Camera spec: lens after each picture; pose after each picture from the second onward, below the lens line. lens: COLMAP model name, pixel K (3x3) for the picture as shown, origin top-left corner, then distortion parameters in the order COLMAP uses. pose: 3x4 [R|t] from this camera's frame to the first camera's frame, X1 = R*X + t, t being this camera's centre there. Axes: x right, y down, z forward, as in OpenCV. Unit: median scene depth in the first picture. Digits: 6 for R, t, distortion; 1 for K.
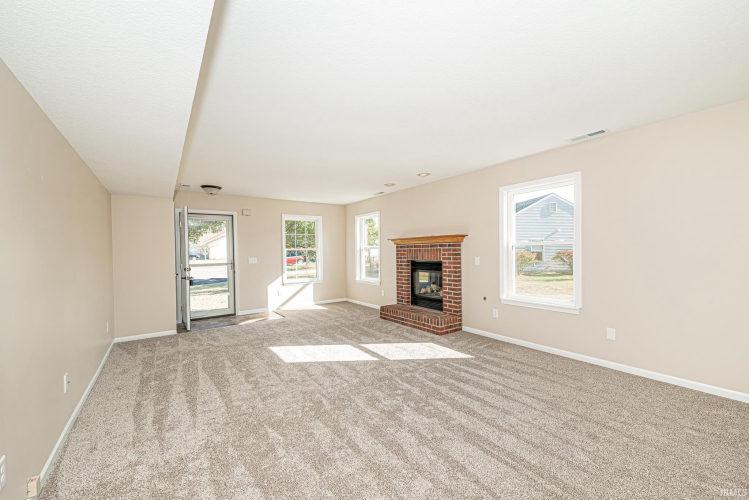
lens RADIAL K [[300.1, 0, 374.3], [0, 300.1, 250.3], [0, 0, 1]] dist [0.014595, -0.001656]
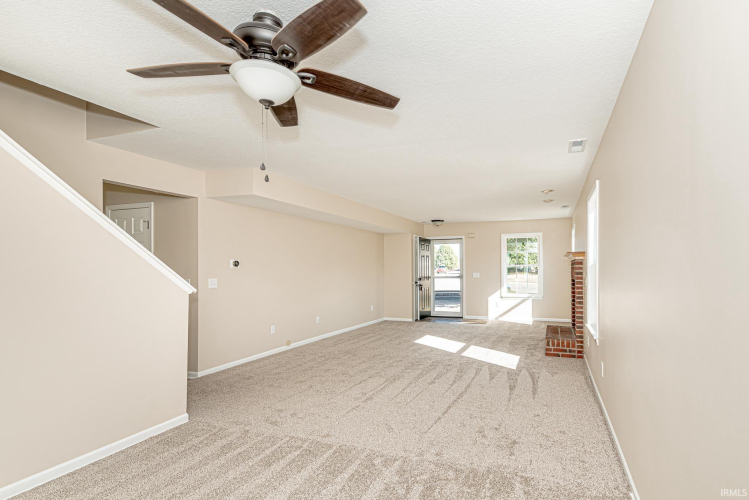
lens RADIAL K [[362.2, 0, 428.8], [0, 362.2, 263.6], [0, 0, 1]] dist [0.008887, 0.000142]
pose [[0.578668, 0.001415, -0.815562, 0.952749], [-0.004751, 0.999987, -0.001636, -0.011714], [0.815550, 0.004821, 0.578667, 0.006470]]
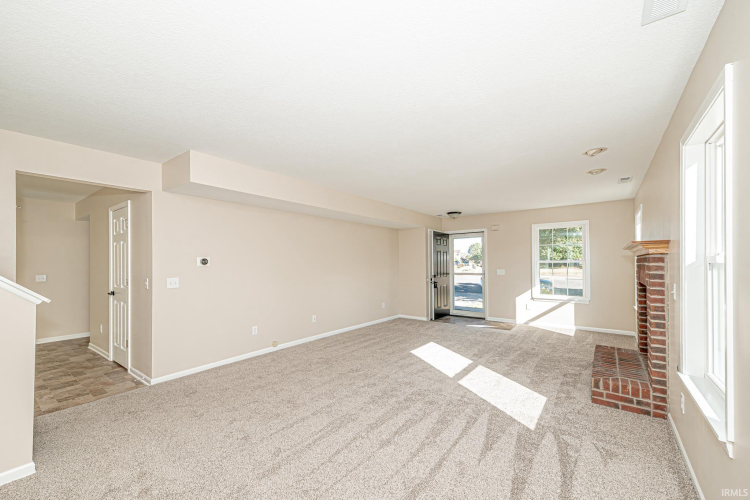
lens RADIAL K [[300.5, 0, 374.8], [0, 300.5, 258.9], [0, 0, 1]] dist [0.014595, -0.001656]
pose [[0.292051, 0.000887, -0.956402, 0.691509], [0.000128, 1.000000, 0.000966, -0.019430], [0.956403, -0.000404, 0.292051, 0.371669]]
